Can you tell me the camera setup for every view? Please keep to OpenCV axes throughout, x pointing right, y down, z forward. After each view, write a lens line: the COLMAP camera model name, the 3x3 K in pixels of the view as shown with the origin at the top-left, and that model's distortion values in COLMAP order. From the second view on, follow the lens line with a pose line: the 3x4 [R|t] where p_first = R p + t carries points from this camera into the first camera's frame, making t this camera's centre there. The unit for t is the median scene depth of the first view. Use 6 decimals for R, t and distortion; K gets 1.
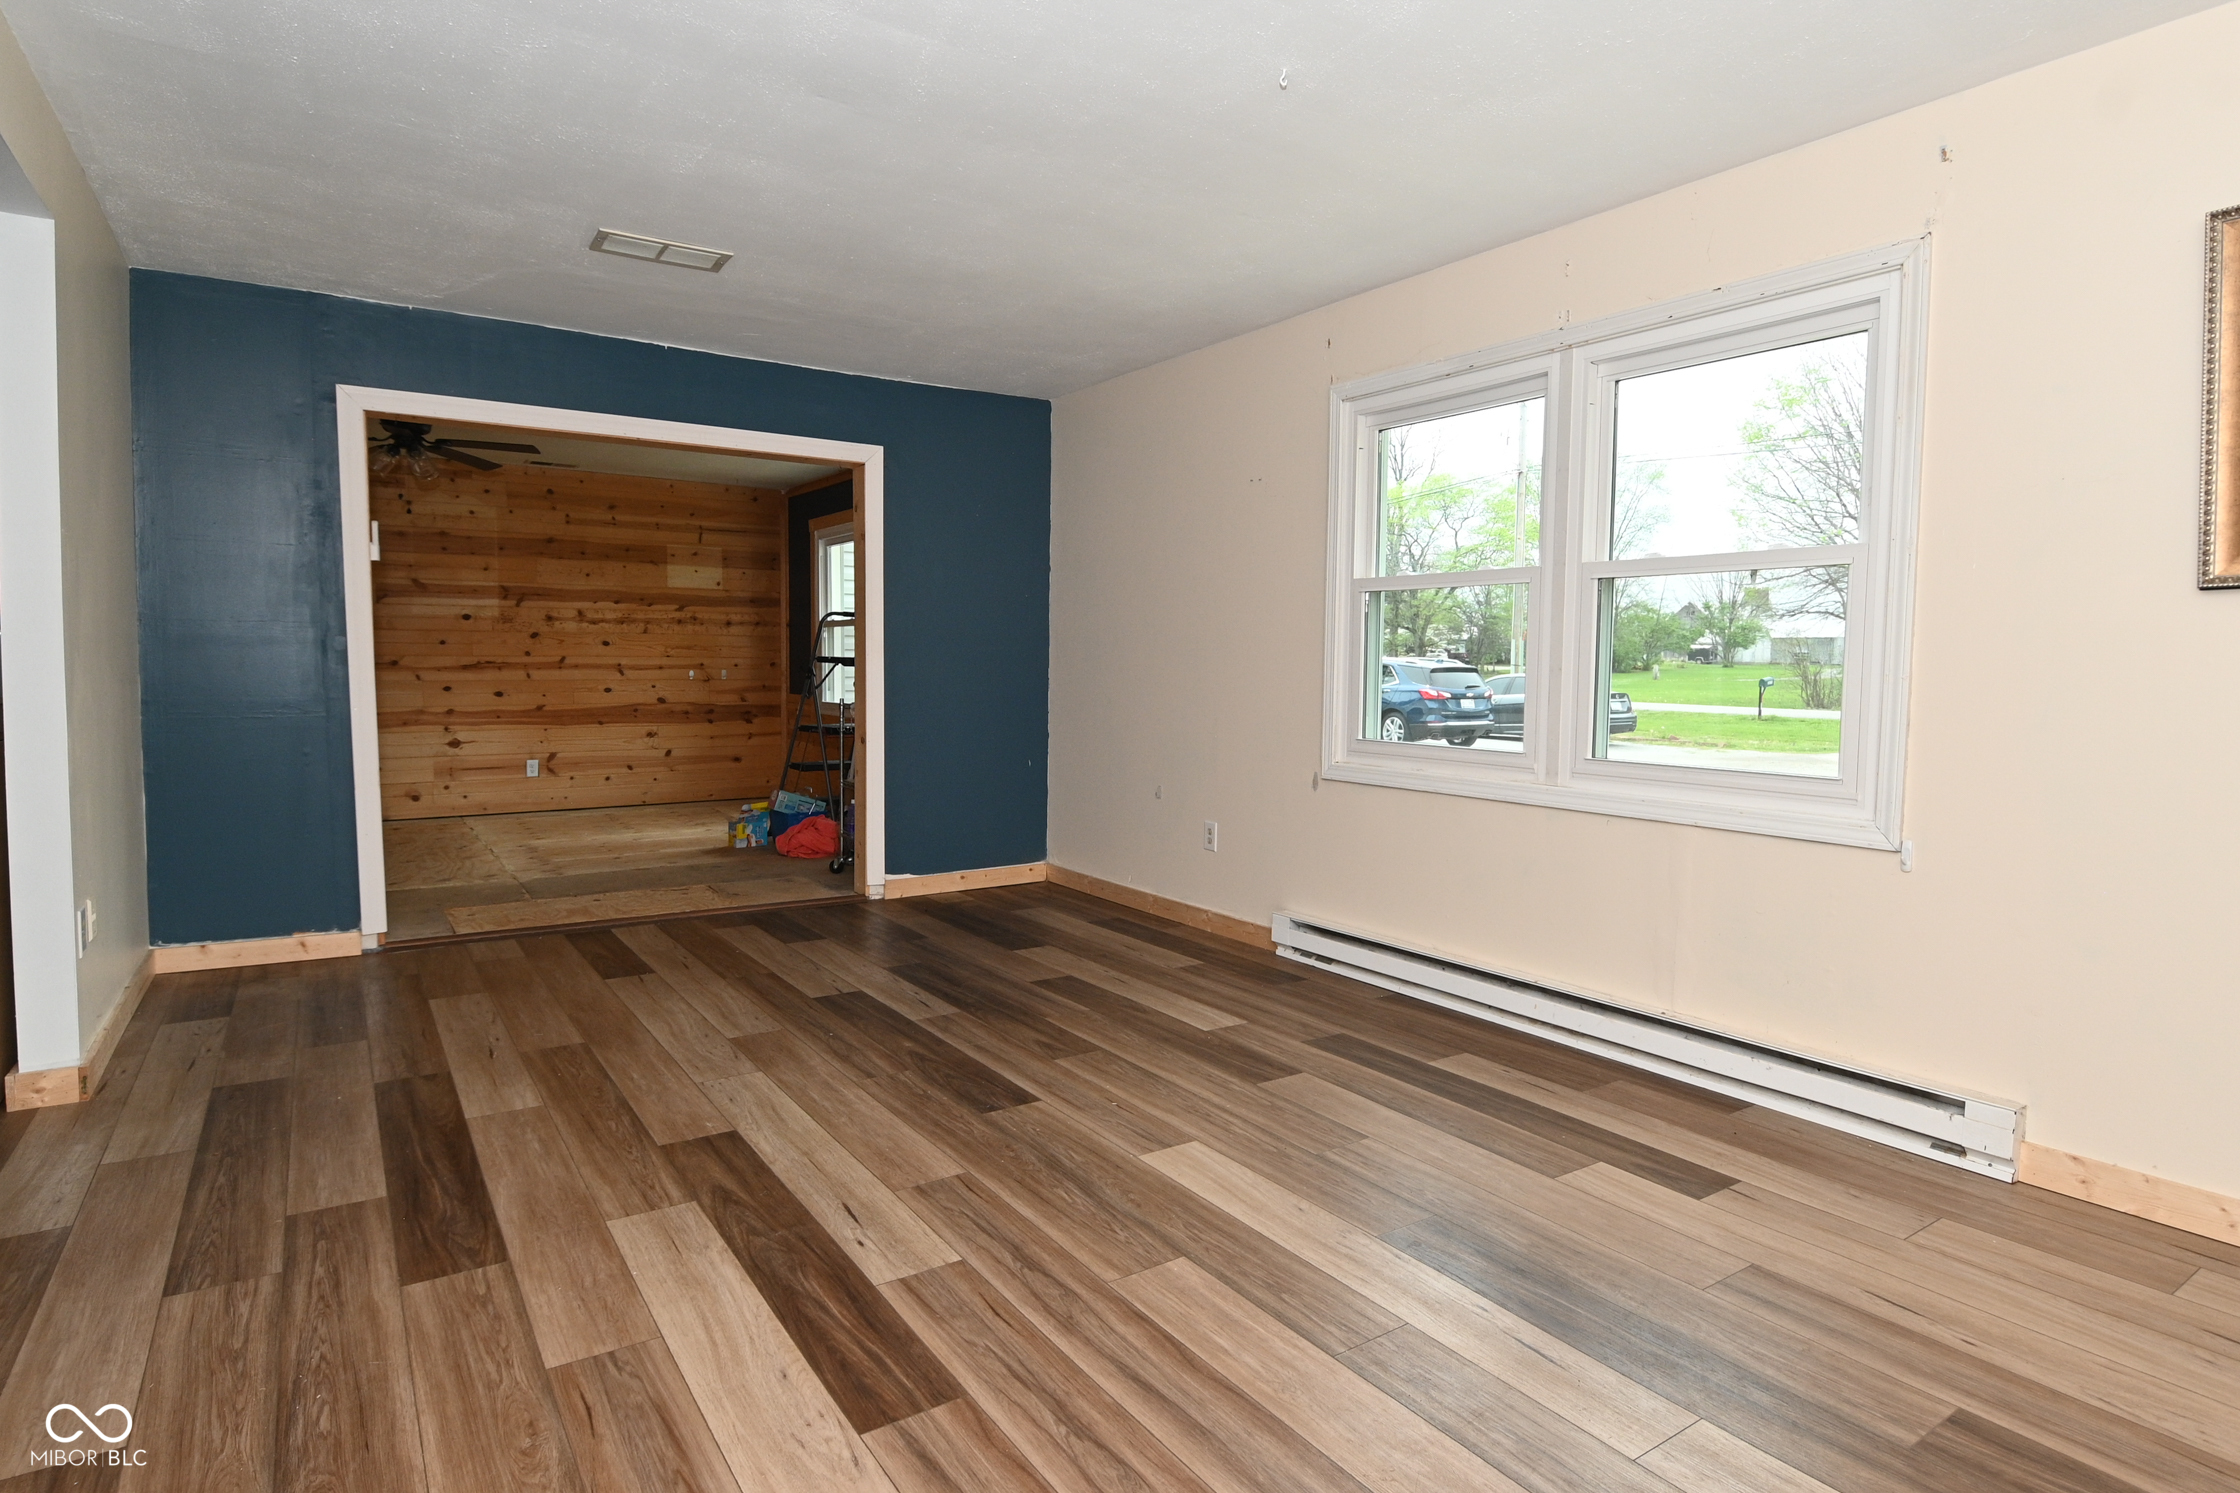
lens RADIAL K [[1173.8, 0, 1123.8], [0, 1173.8, 735.6], [0, 0, 1]] dist [0.008349, -0.017992]
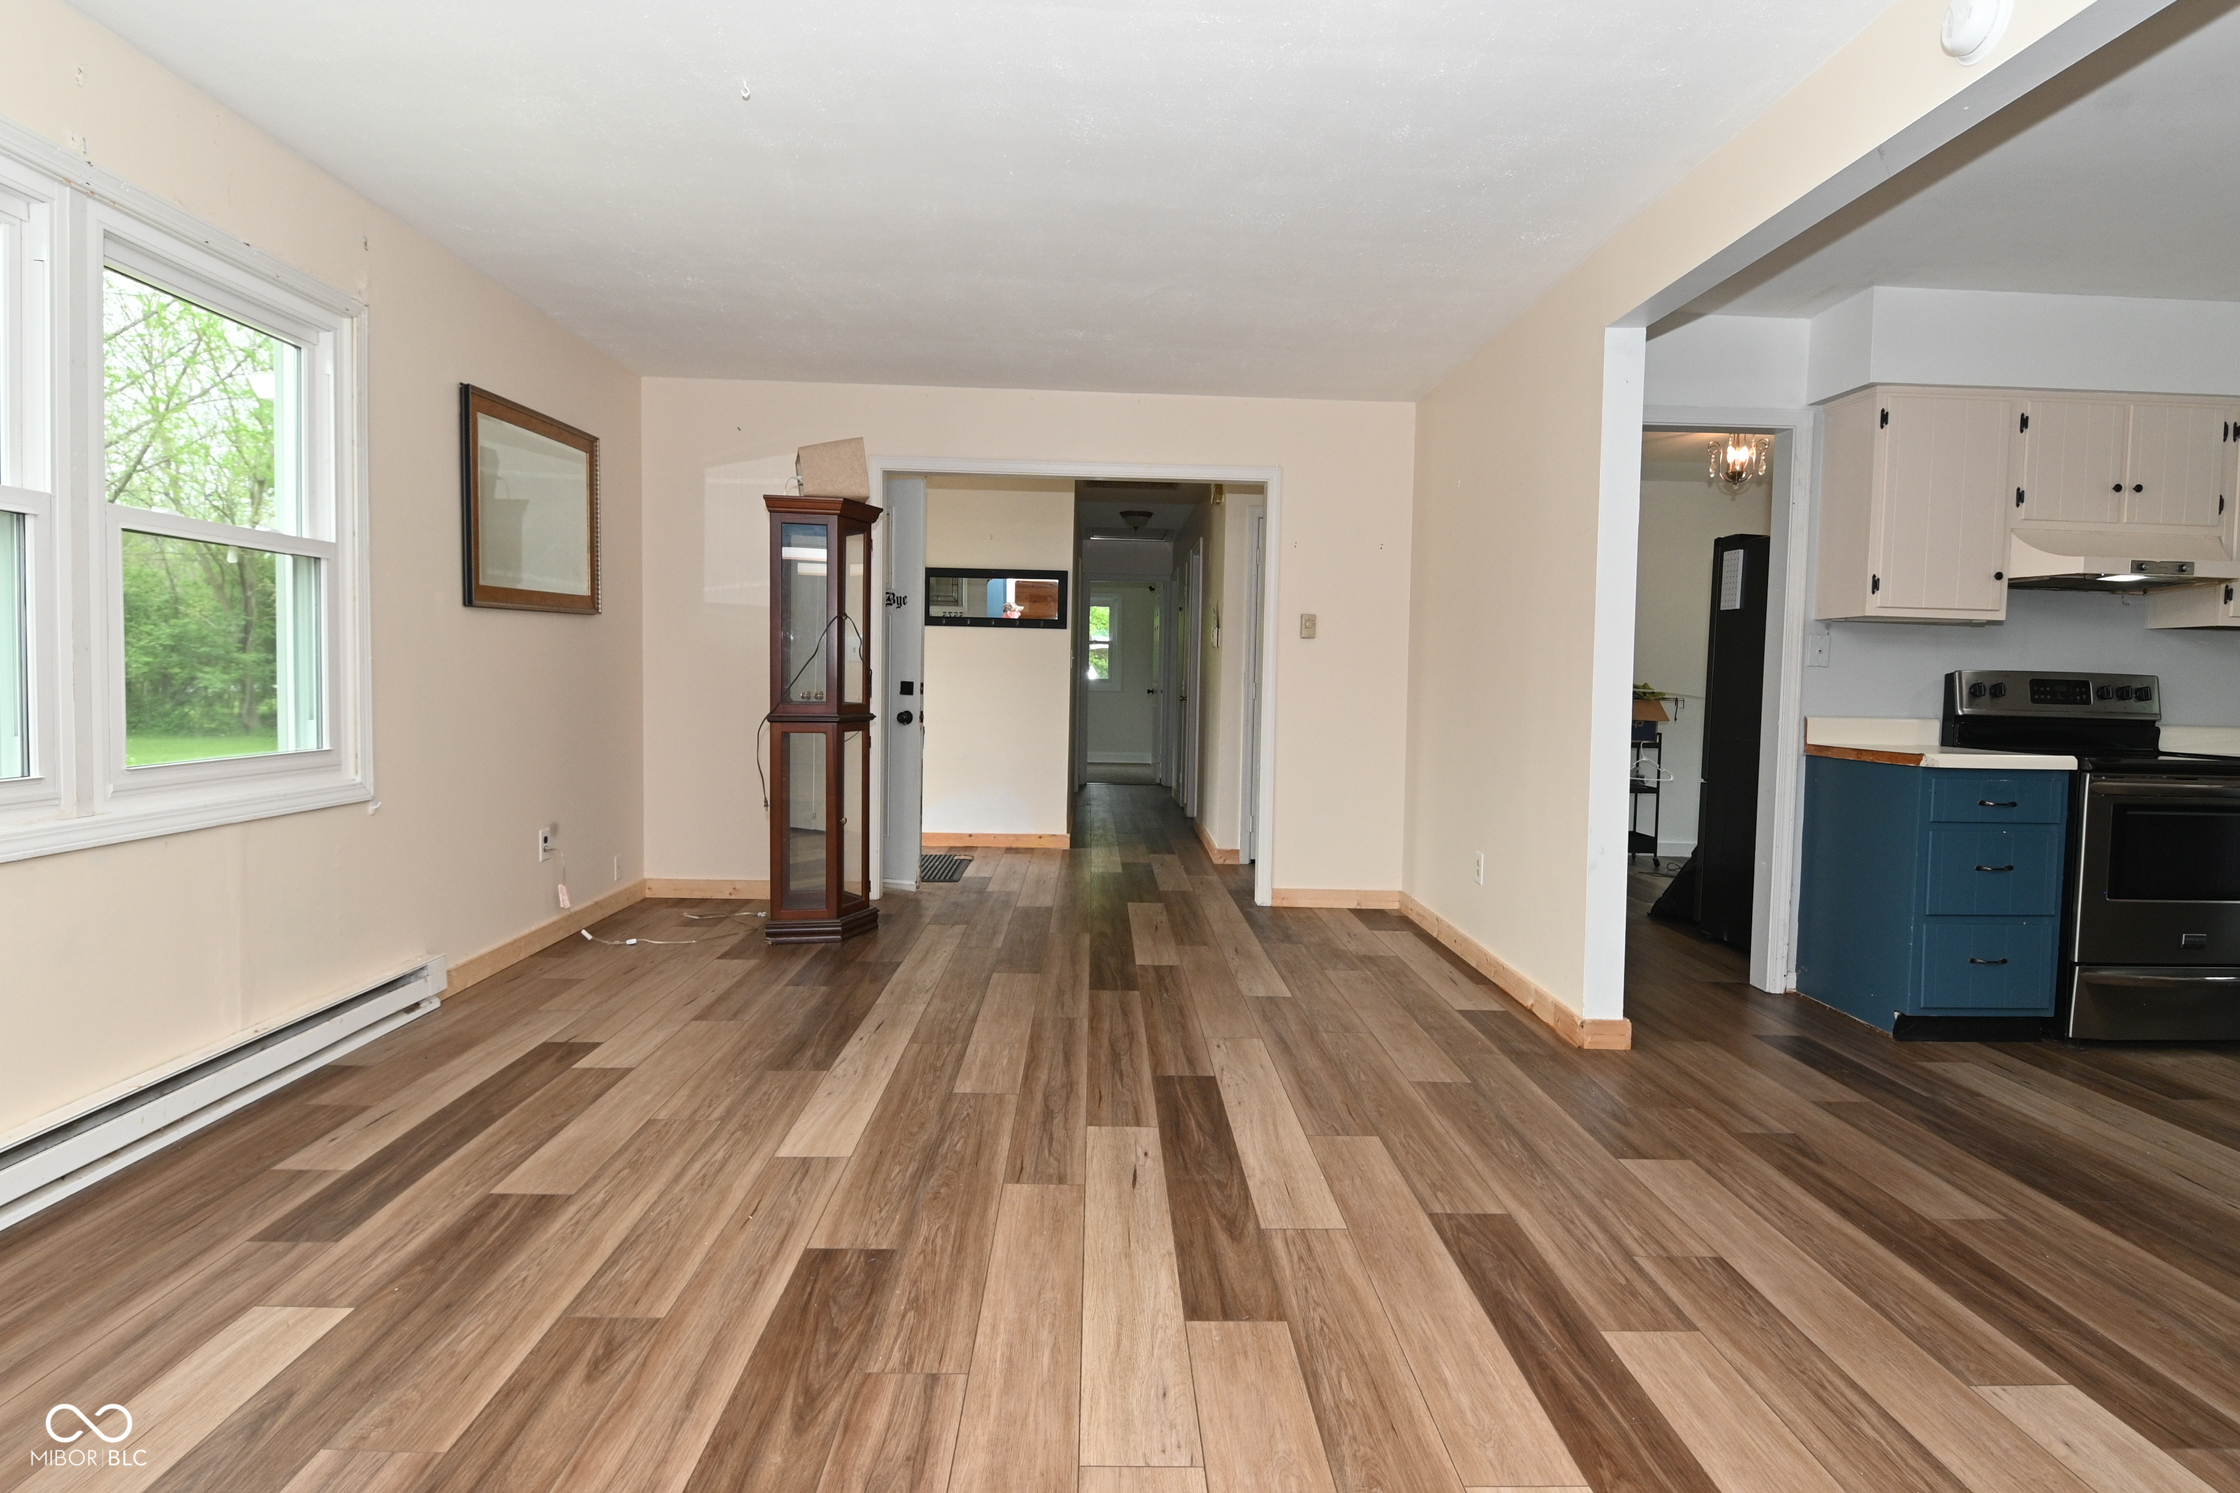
lens RADIAL K [[1173.8, 0, 1108.4], [0, 1173.8, 724.6], [0, 0, 1]] dist [0.008349, -0.017992]
pose [[-0.831582, -0.052047, 0.552958, -0.553854], [0.004970, 0.994862, 0.101116, -0.084080], [-0.555380, 0.086834, -0.827051, 1.313246]]
